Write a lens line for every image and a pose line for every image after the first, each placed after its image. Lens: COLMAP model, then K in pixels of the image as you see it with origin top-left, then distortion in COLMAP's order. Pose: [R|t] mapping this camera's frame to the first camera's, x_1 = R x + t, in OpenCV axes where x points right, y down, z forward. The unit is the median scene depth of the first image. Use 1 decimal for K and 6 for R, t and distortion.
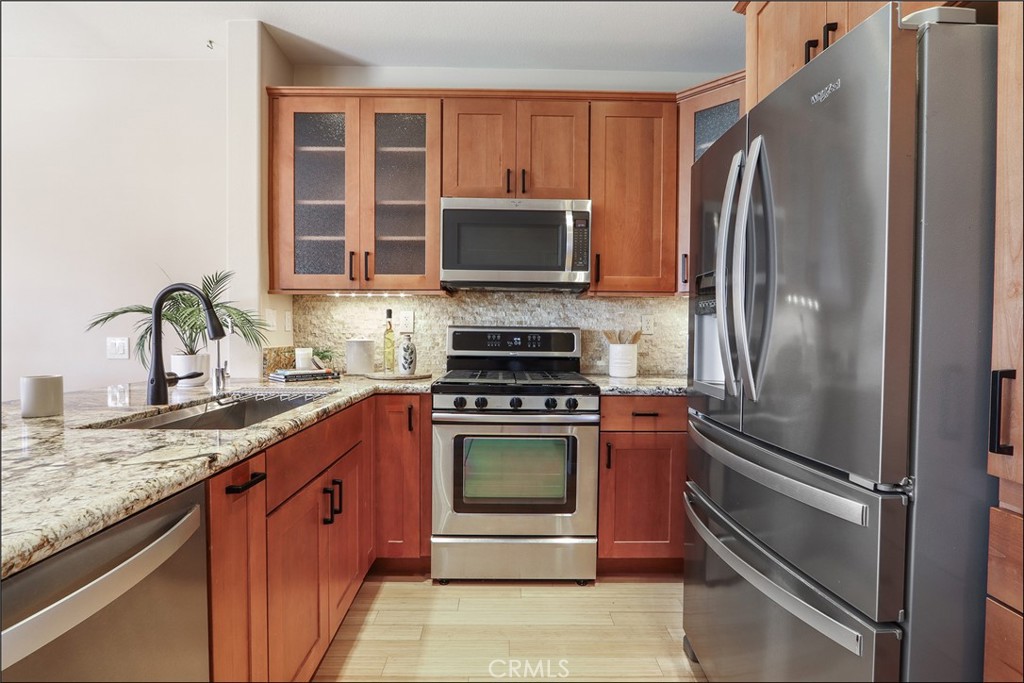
lens RADIAL K [[483.7, 0, 511.4], [0, 483.7, 337.9], [0, 0, 1]] dist [-0.018428, 0.002651]
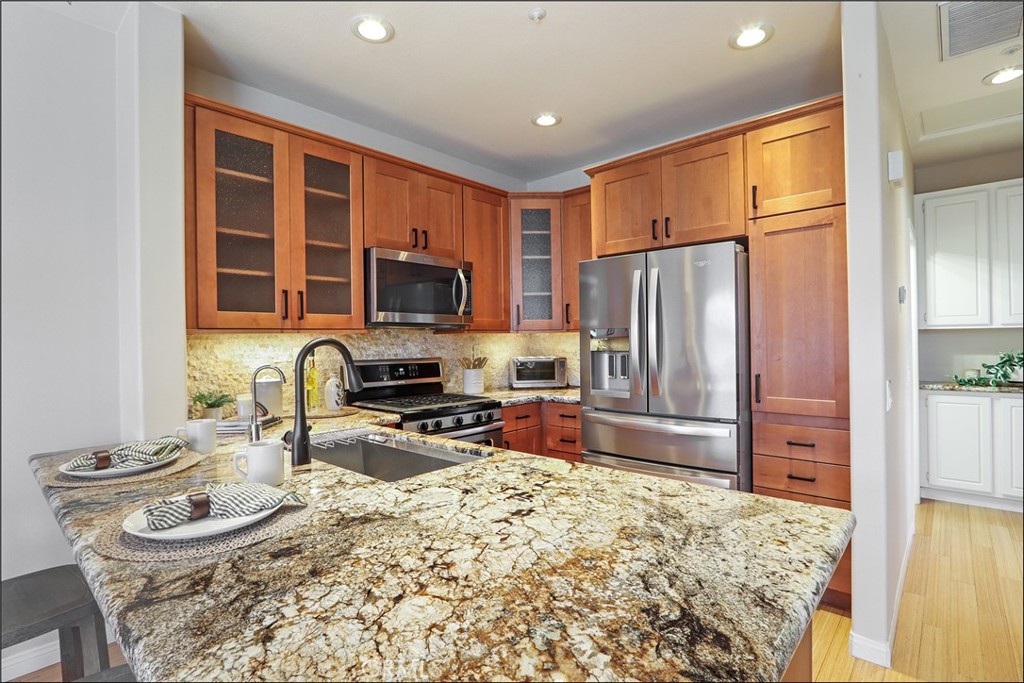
lens RADIAL K [[483.7, 0, 514.4], [0, 483.7, 342.3], [0, 0, 1]] dist [-0.018428, 0.002651]
pose [[0.691901, -0.017849, 0.721772, -0.698729], [0.031361, 0.999494, -0.005347, -0.053081], [-0.721311, 0.026335, 0.692110, 0.002836]]
